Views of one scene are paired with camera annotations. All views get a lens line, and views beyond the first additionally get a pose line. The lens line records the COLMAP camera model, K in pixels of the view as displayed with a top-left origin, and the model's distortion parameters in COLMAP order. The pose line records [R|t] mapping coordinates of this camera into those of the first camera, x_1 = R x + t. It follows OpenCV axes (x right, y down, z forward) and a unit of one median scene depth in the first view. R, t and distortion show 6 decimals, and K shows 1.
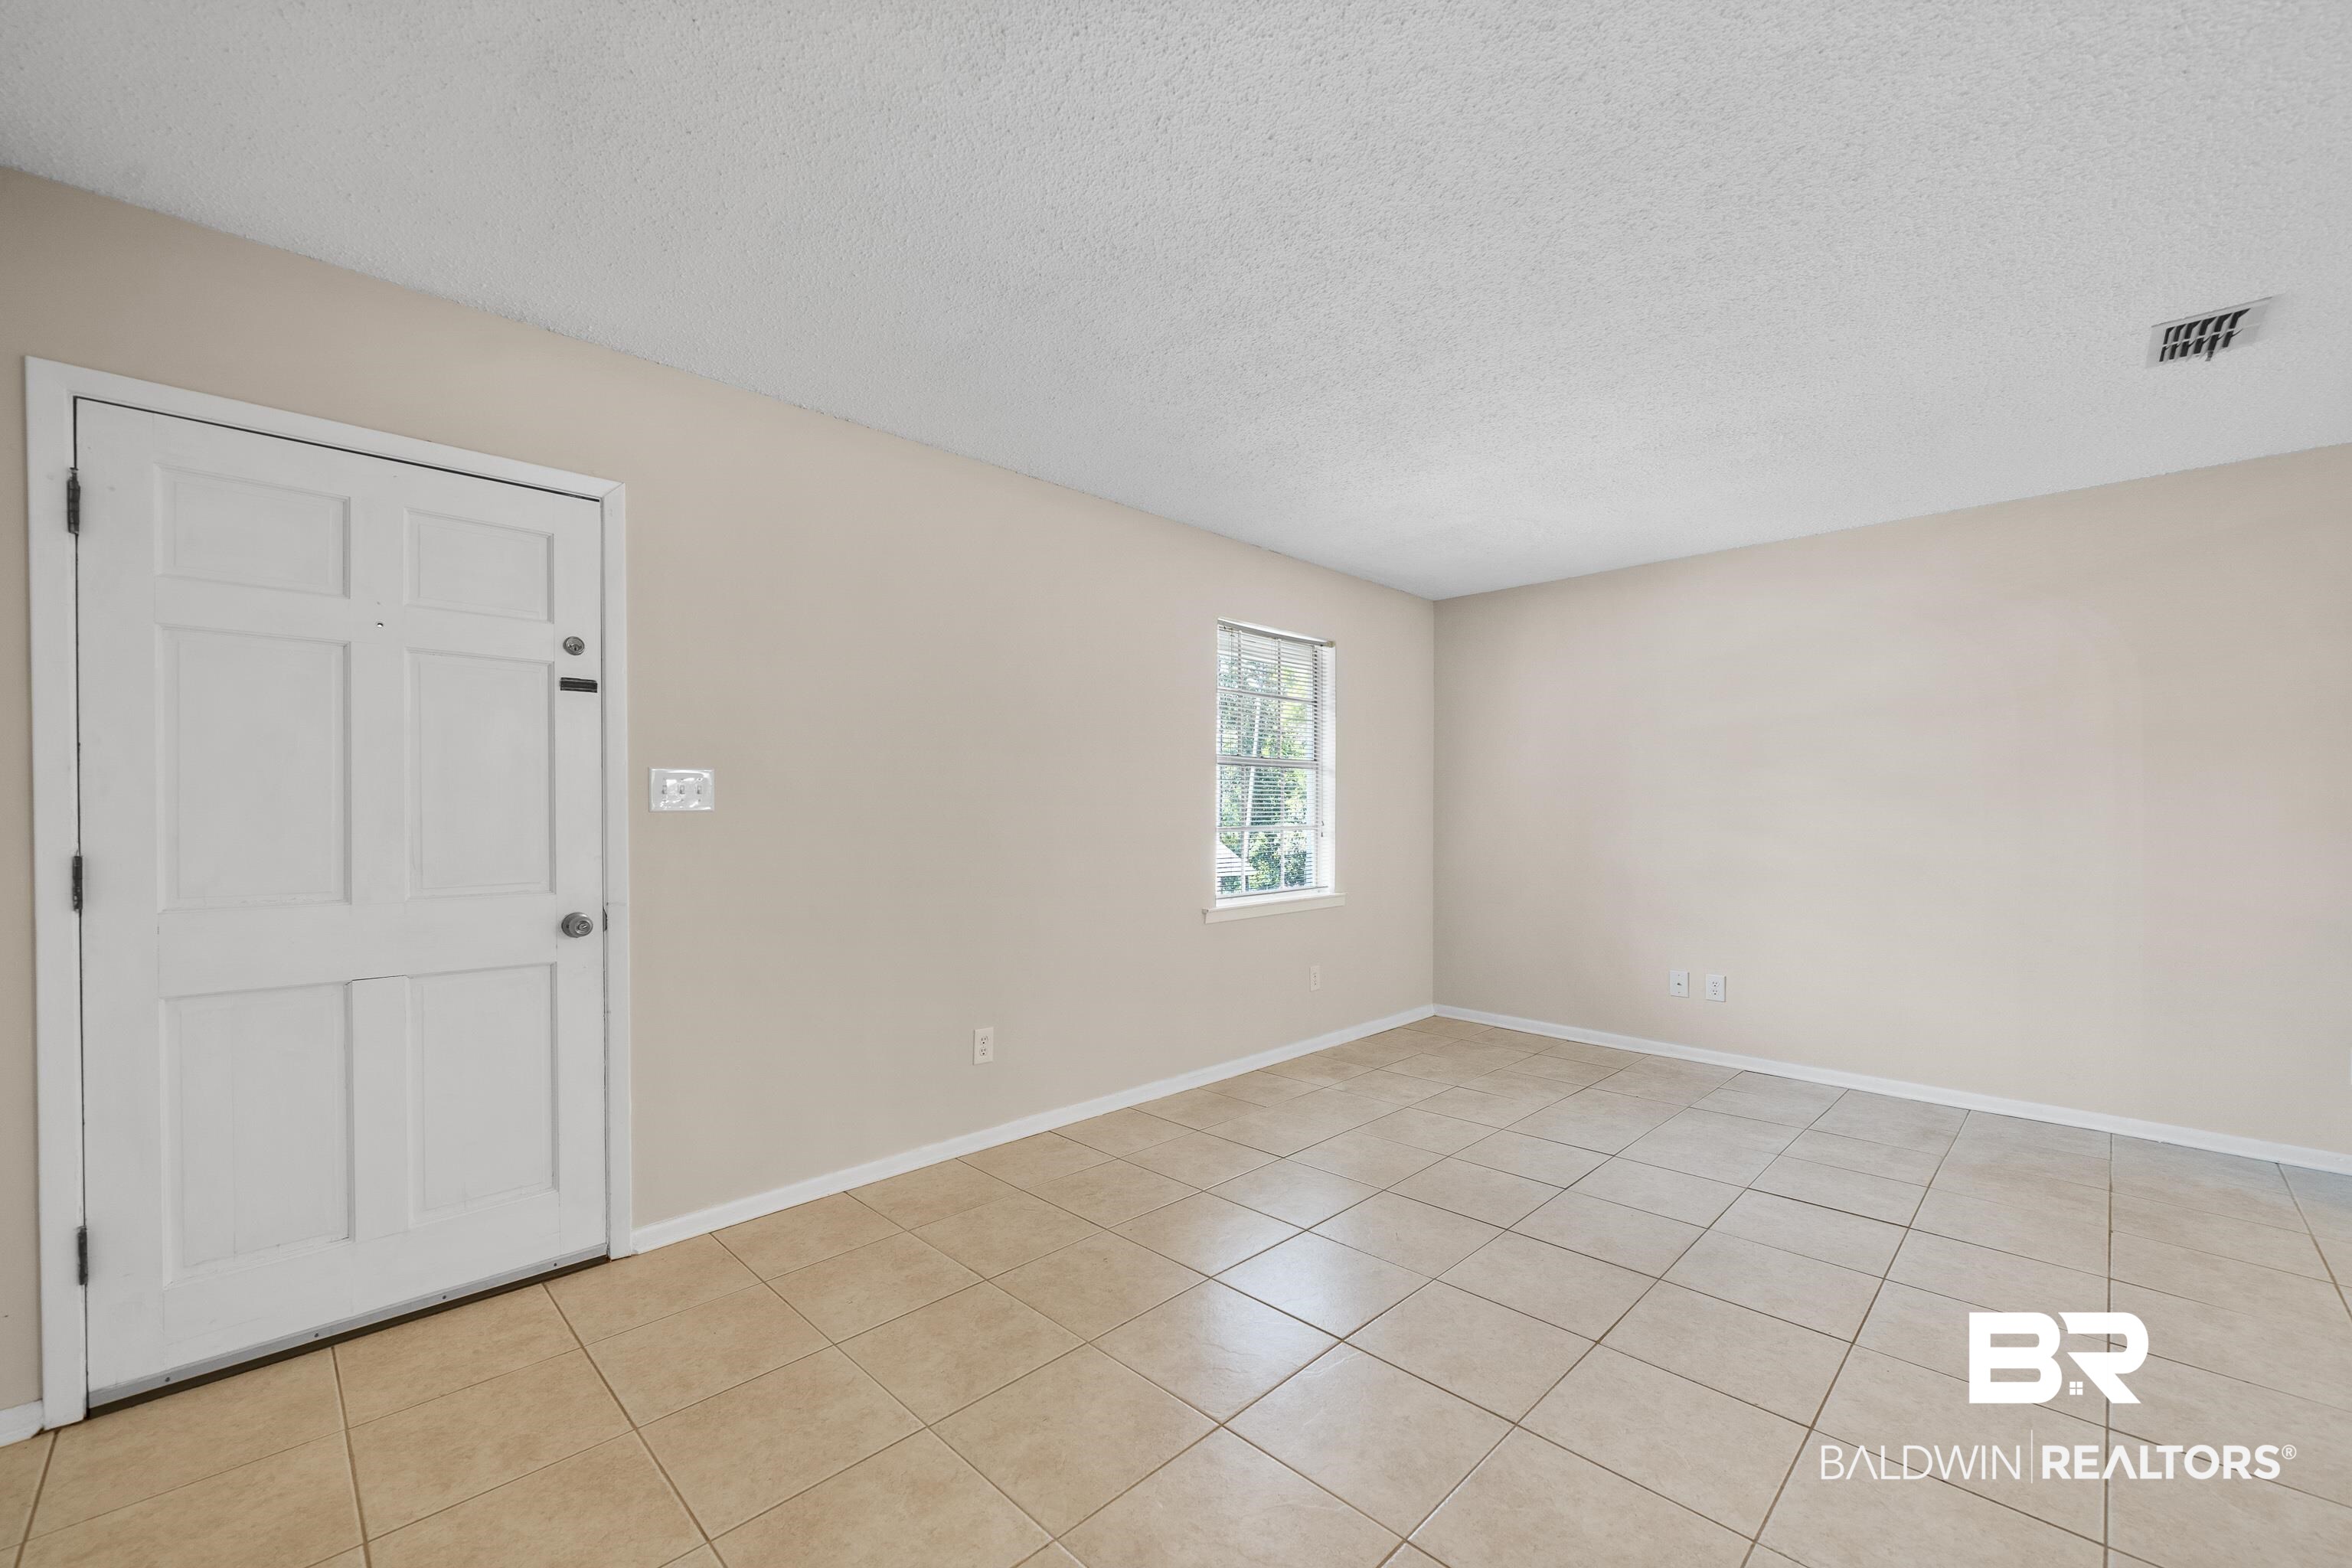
lens RADIAL K [[941.1, 0, 1169.0], [0, 941.1, 816.0], [0, 0, 1]] dist [0.002137, -0.001484]
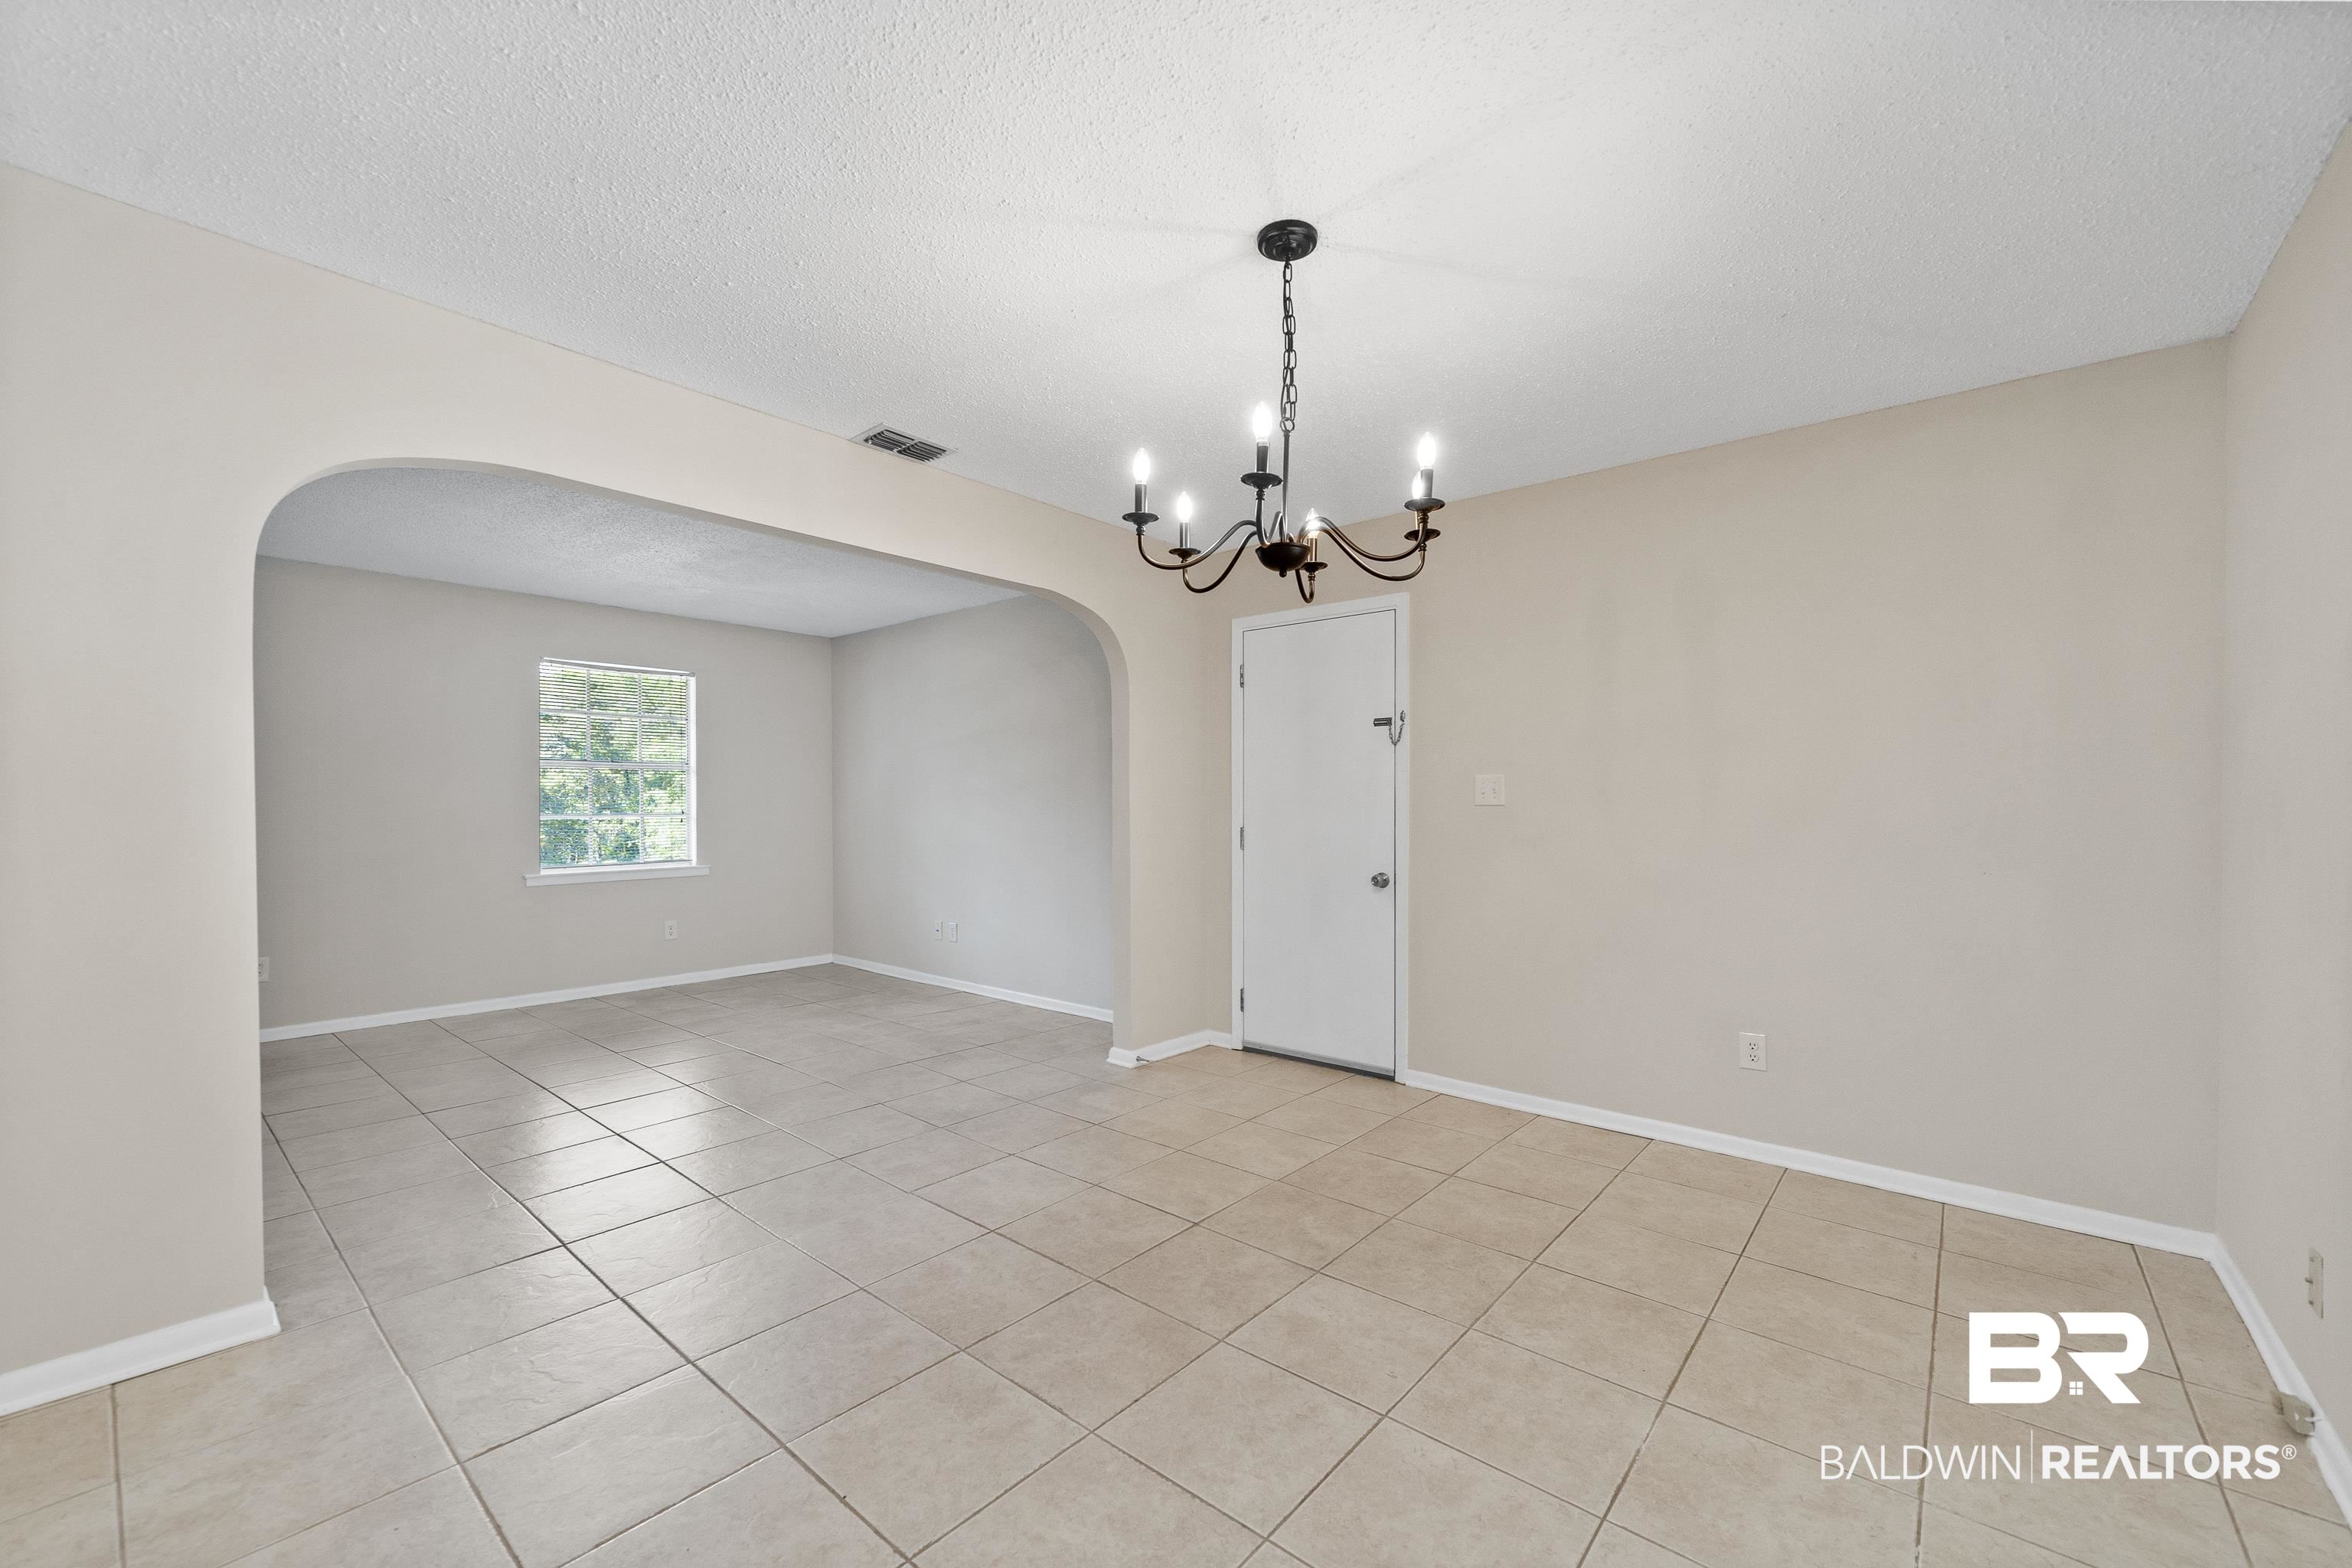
lens RADIAL K [[941.1, 0, 1172.5], [0, 941.1, 794.7], [0, 0, 1]] dist [0.002137, -0.001484]
pose [[0.996228, -0.000376, 0.086769, 1.379519], [0.001700, 0.999883, -0.015188, 0.009181], [-0.086753, 0.015278, 0.996113, -0.680410]]
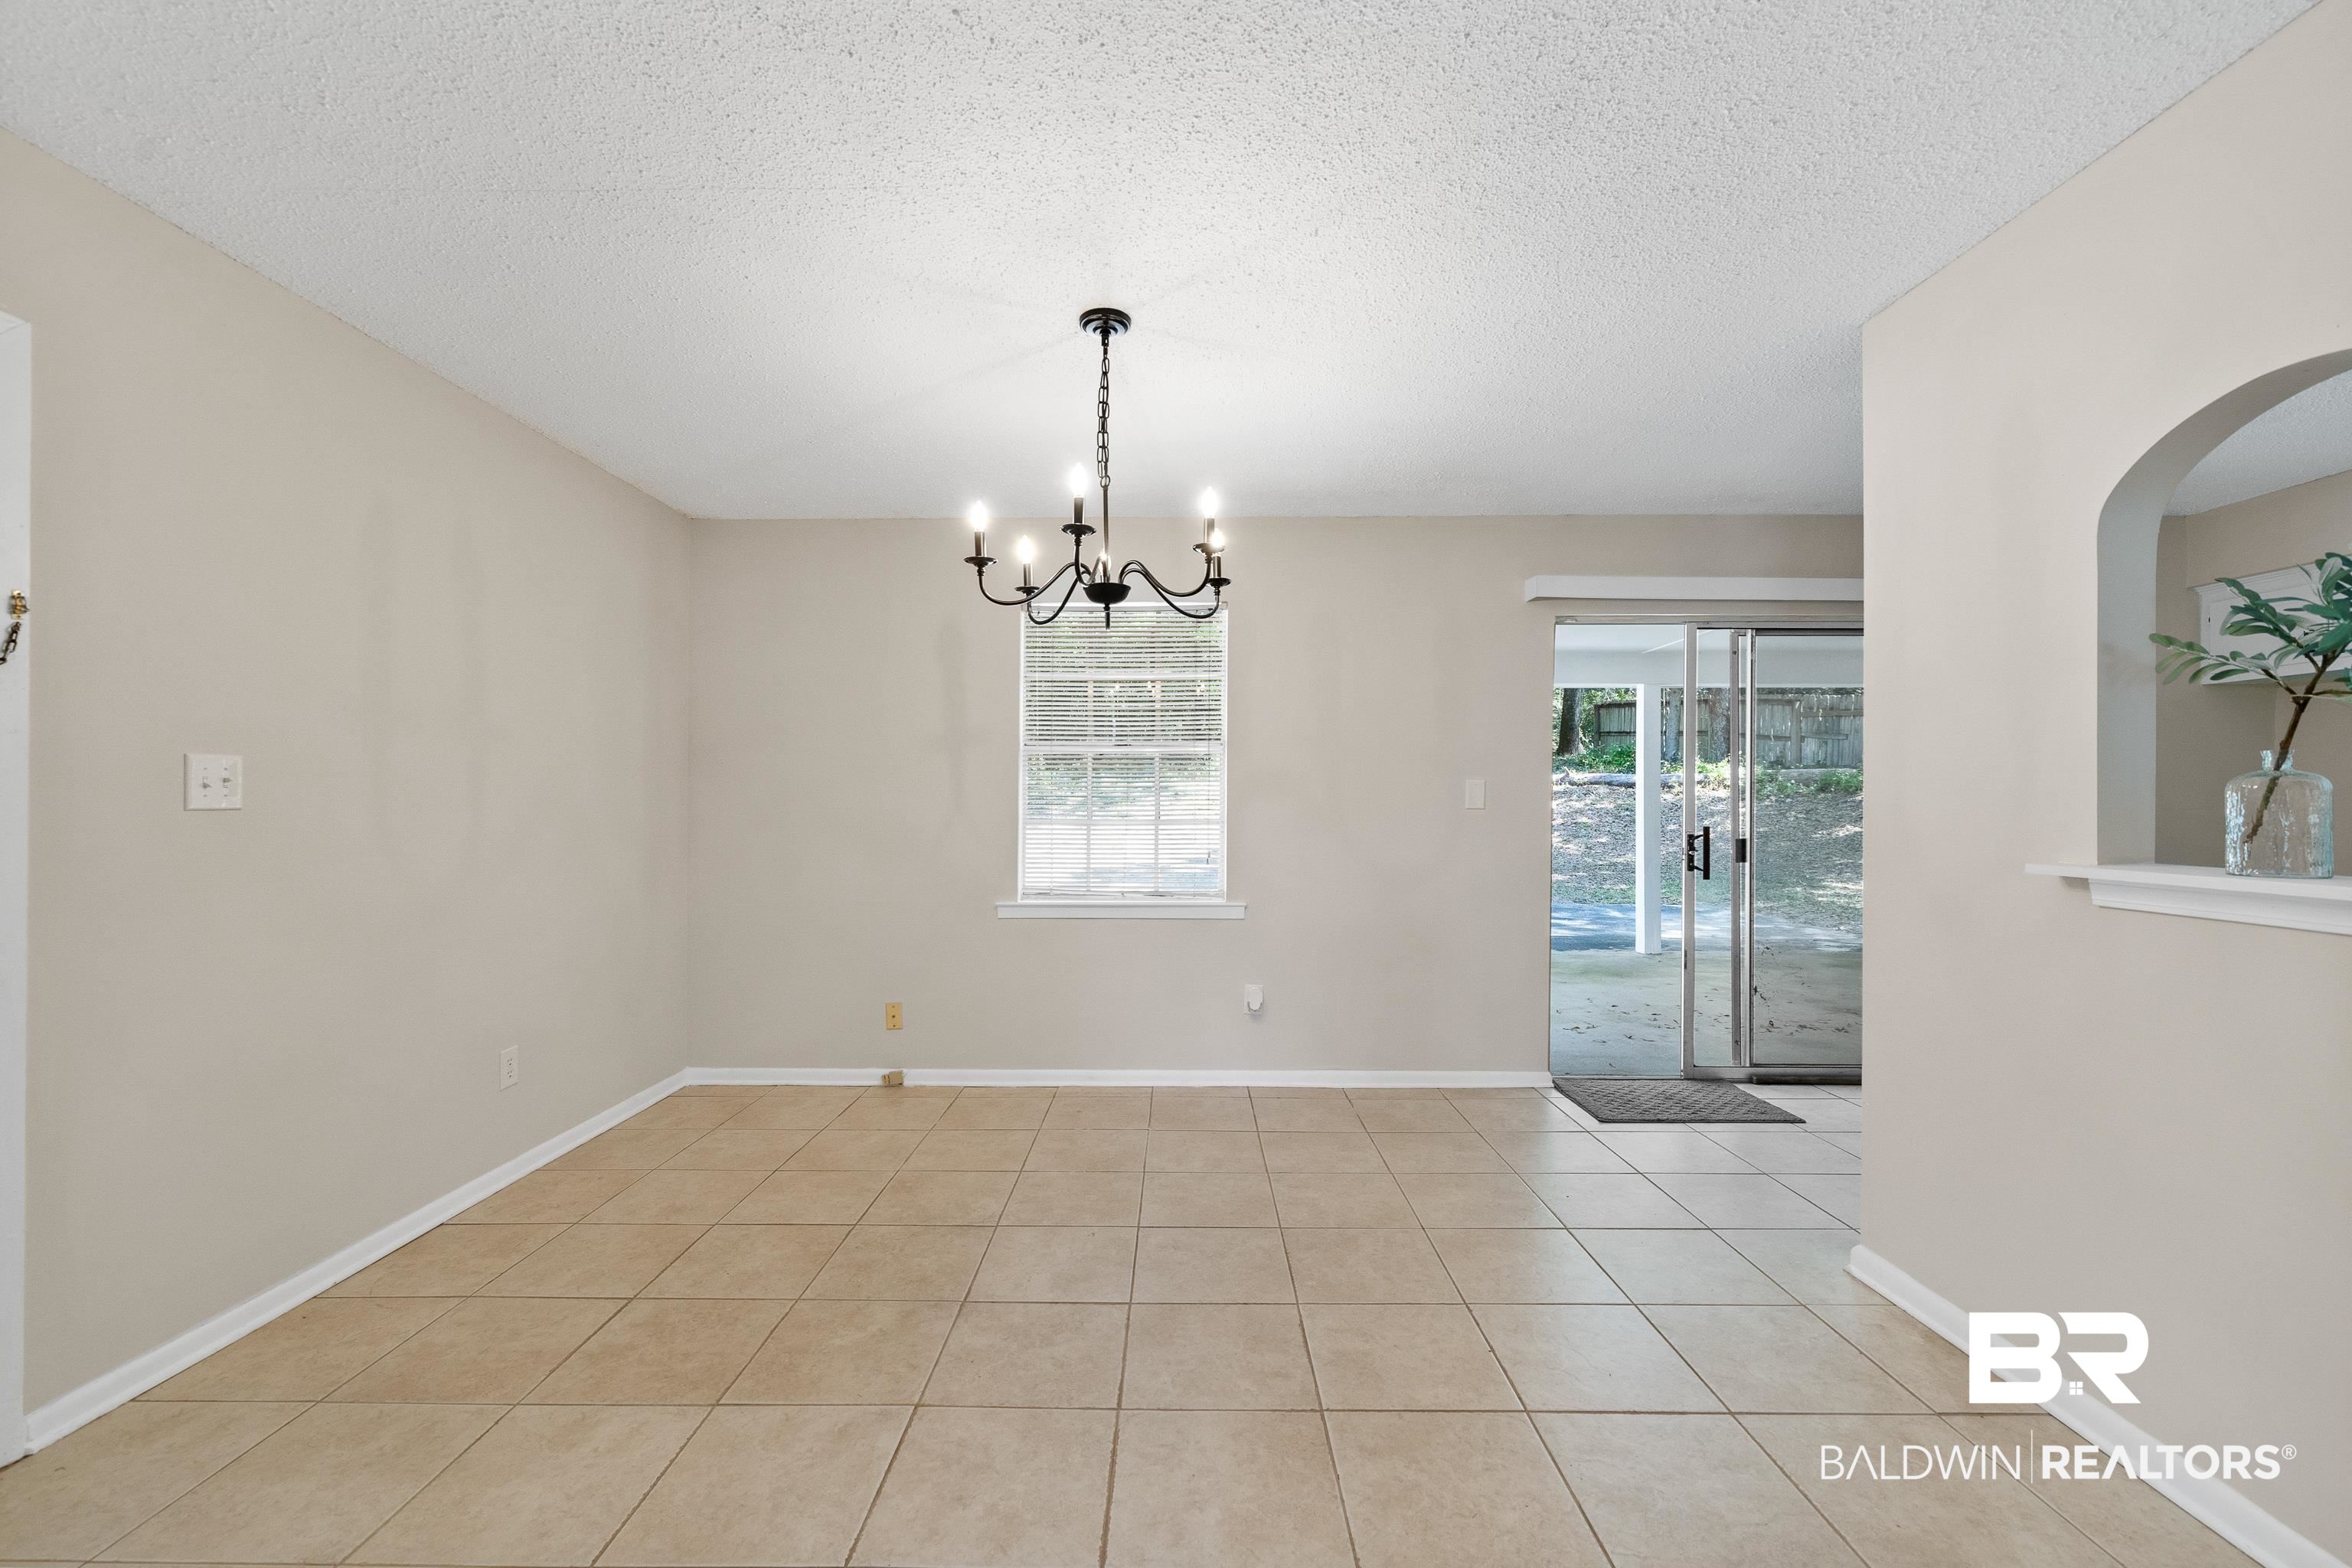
lens RADIAL K [[941.1, 0, 1167.2], [0, 941.1, 808.5], [0, 0, 1]] dist [0.002137, -0.001484]
pose [[-0.702100, -0.007475, 0.712039, 0.834100], [0.003475, 0.999897, 0.013924, -0.007989], [-0.712070, 0.012251, -0.702002, 0.744452]]
